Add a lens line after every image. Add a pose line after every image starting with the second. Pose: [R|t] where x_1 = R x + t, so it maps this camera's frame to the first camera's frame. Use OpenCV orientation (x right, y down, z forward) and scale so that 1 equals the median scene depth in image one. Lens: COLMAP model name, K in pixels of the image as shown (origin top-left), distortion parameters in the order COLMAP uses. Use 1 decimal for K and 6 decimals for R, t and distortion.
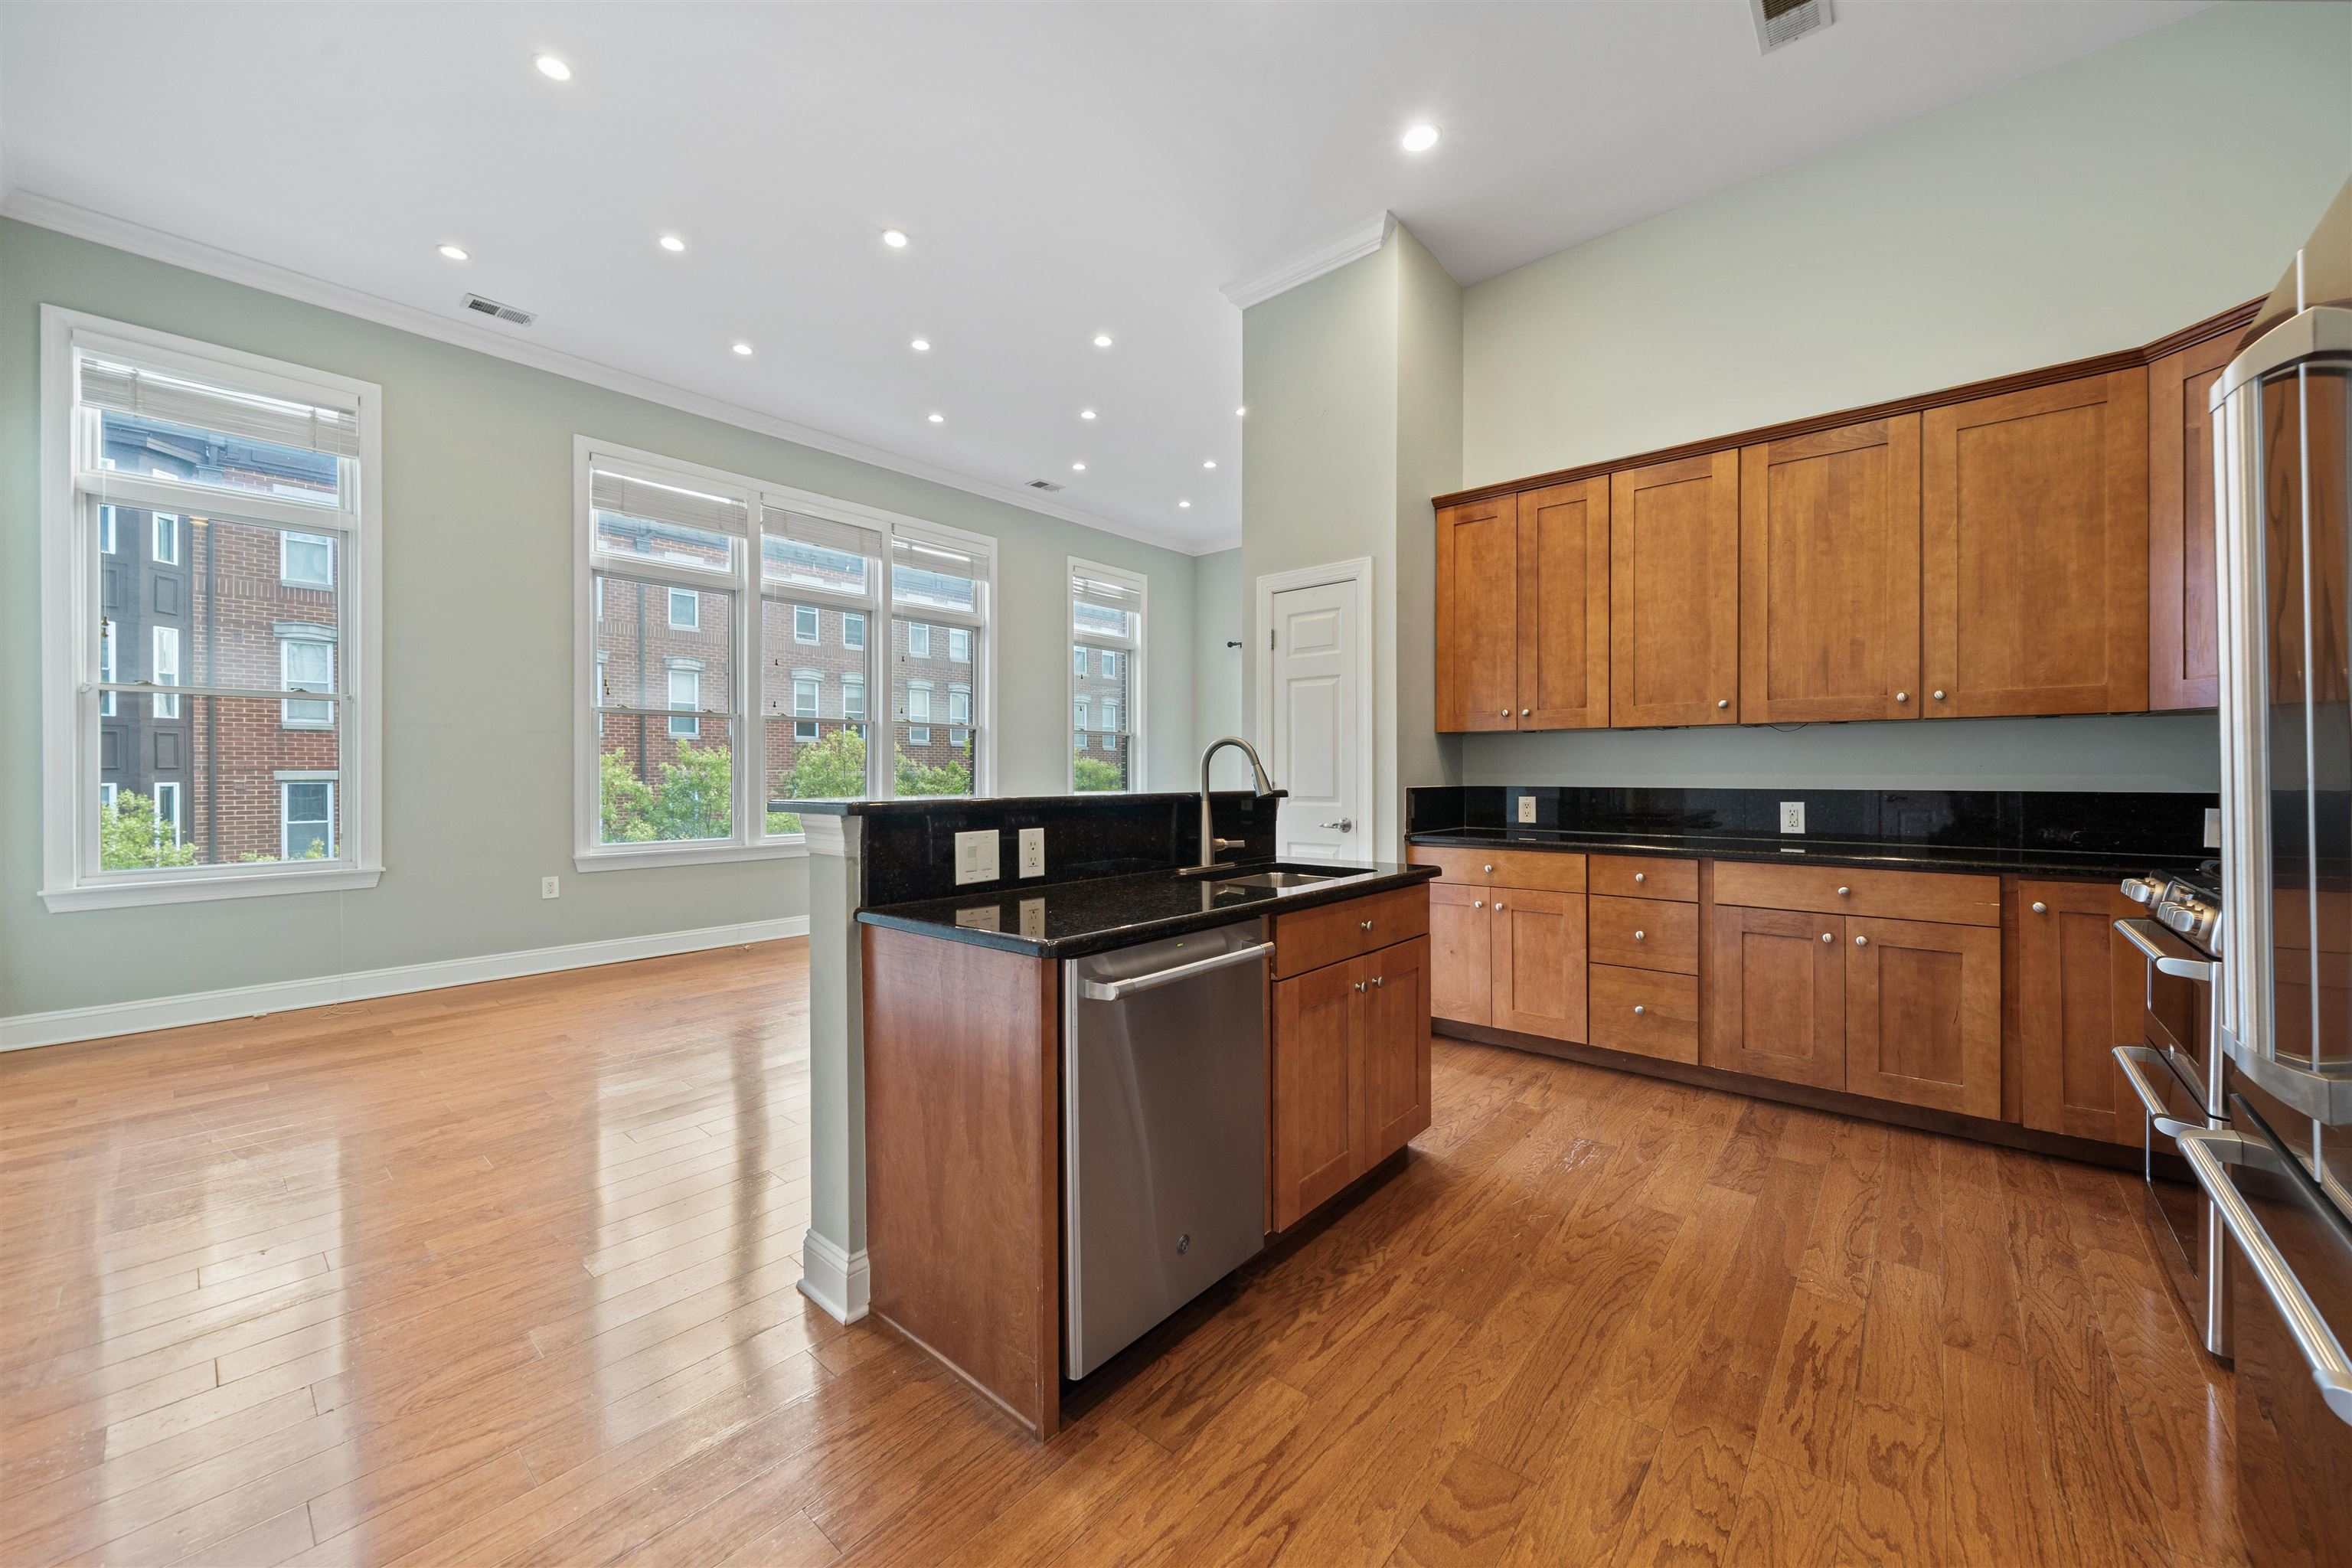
lens RADIAL K [[914.1, 0, 1146.3], [0, 914.1, 770.7], [0, 0, 1]] dist [-0.001242, 0.000061]
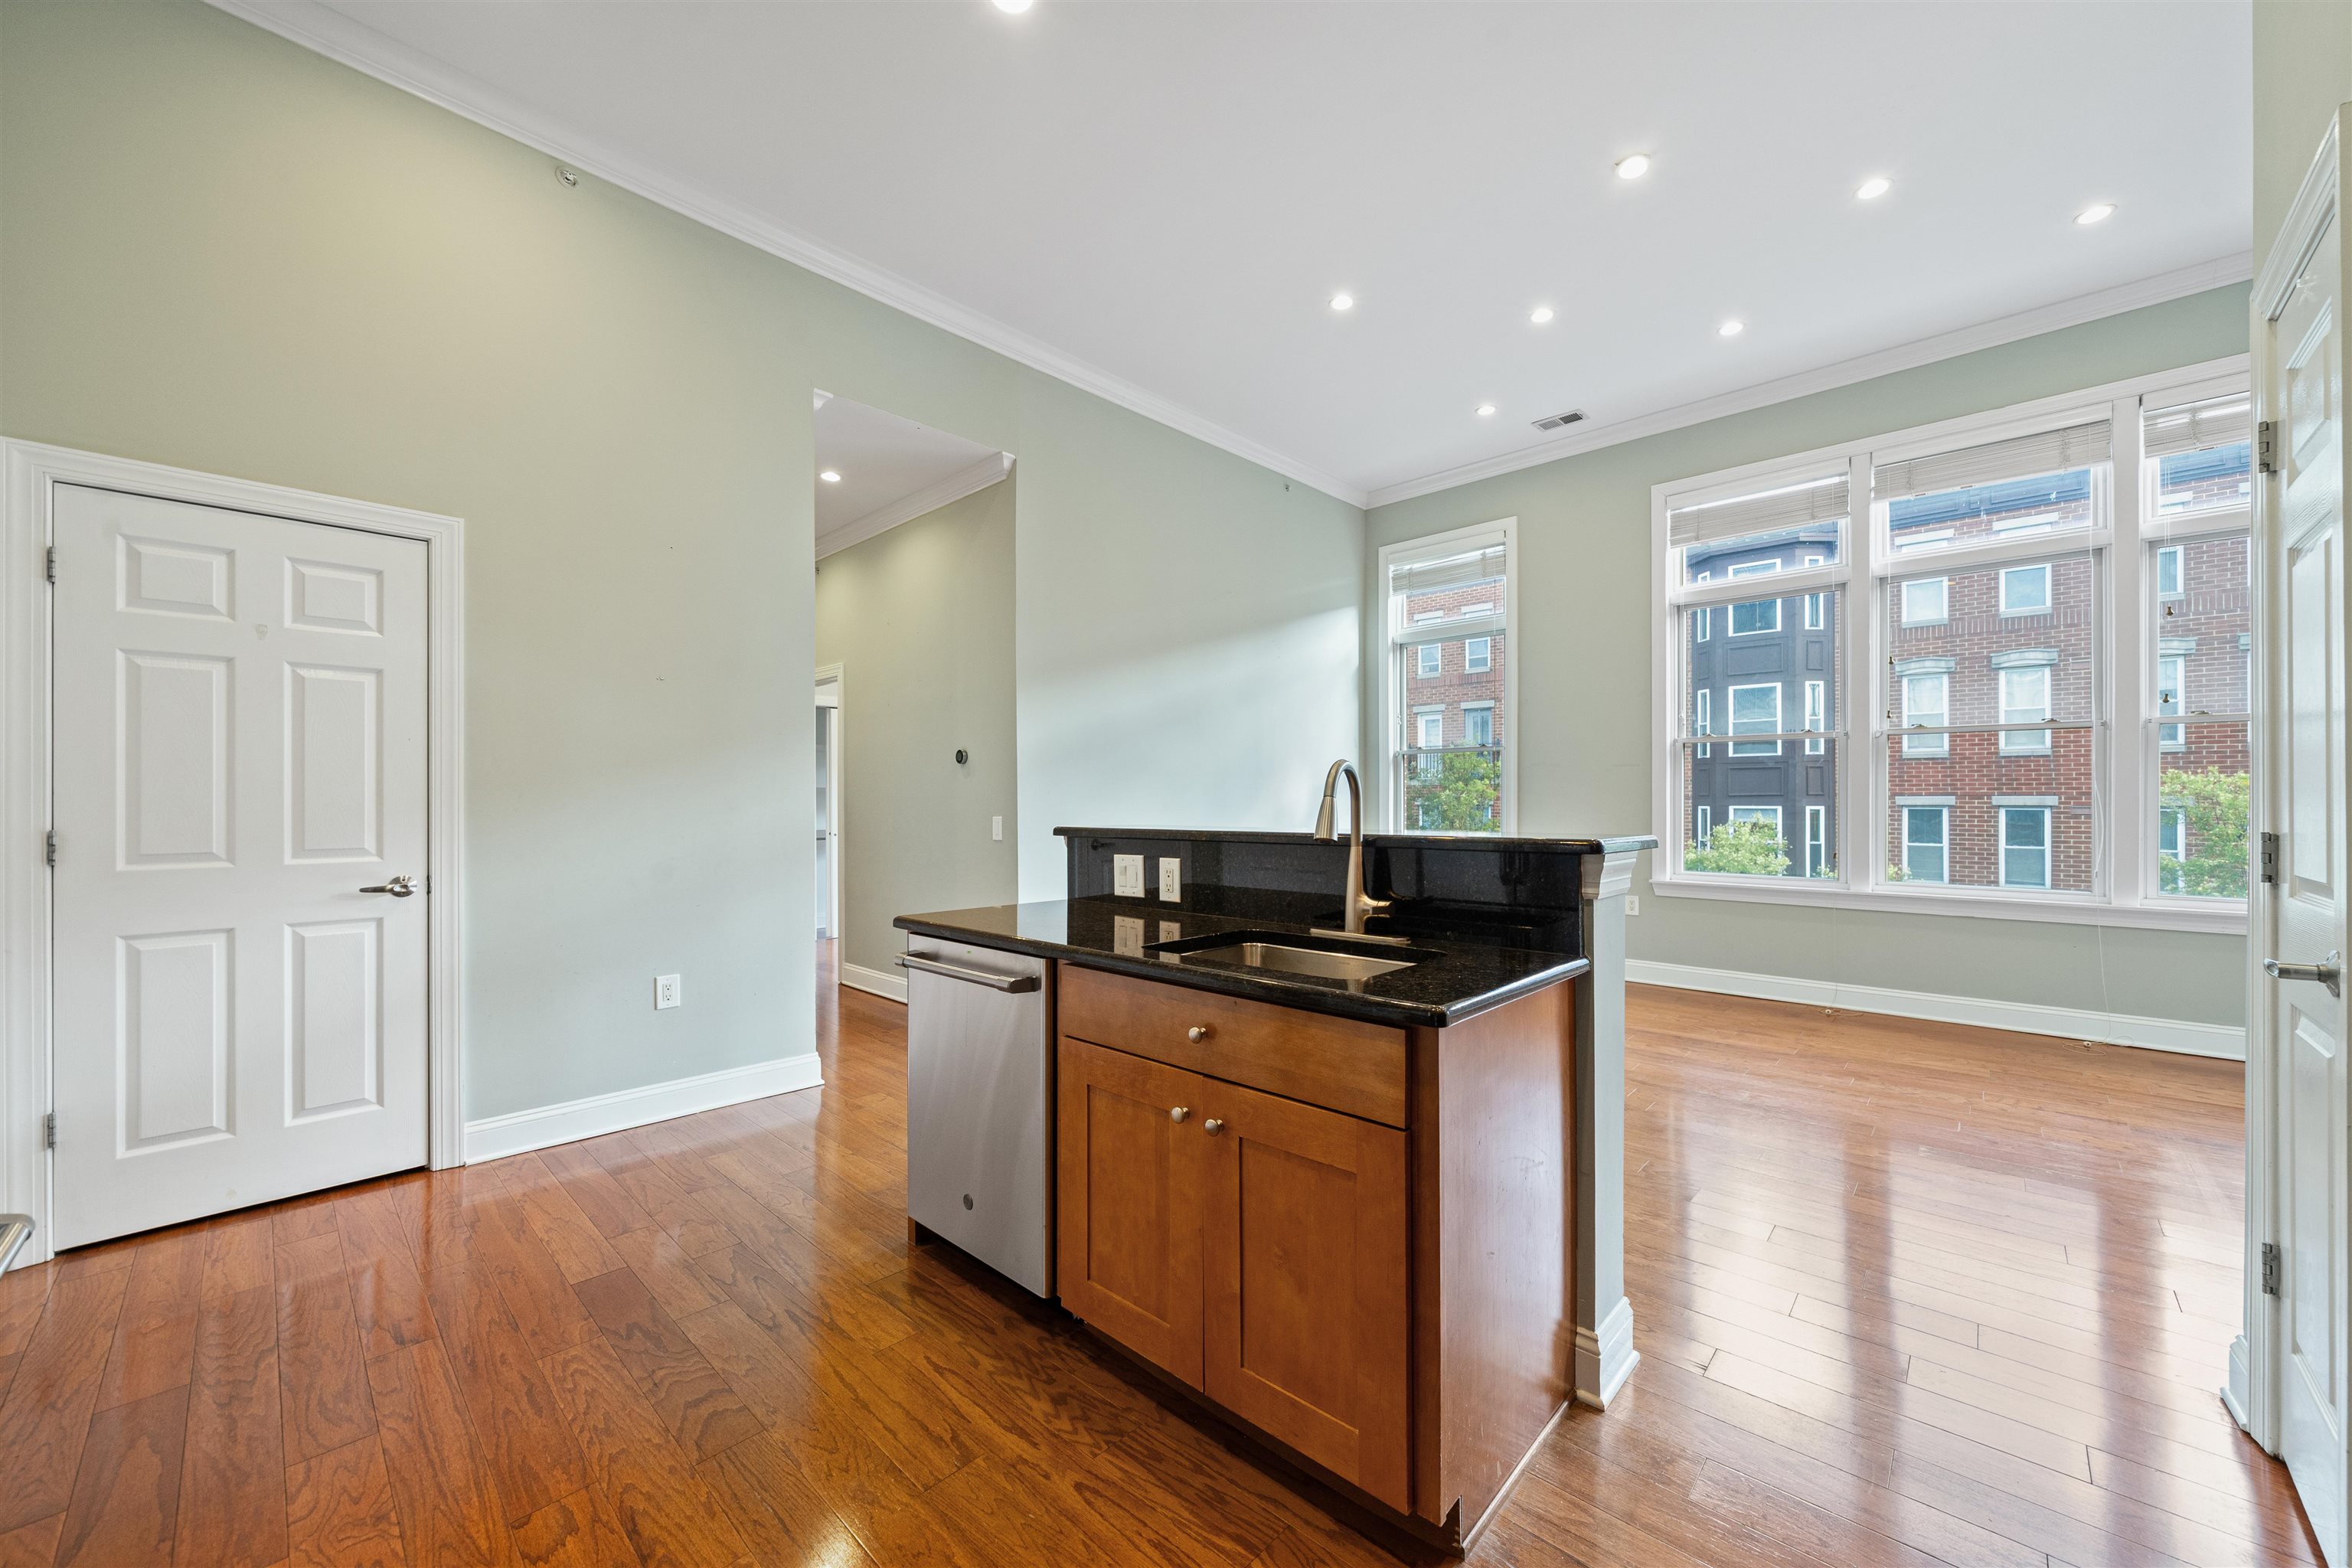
lens RADIAL K [[914.1, 0, 1199.2], [0, 914.1, 801.1], [0, 0, 1]] dist [-0.001242, 0.000061]
pose [[-0.055289, -0.000407, -0.998470, 0.817282], [0.008030, 0.999967, -0.000852, -0.003177], [0.998438, -0.008065, -0.055284, 0.918148]]
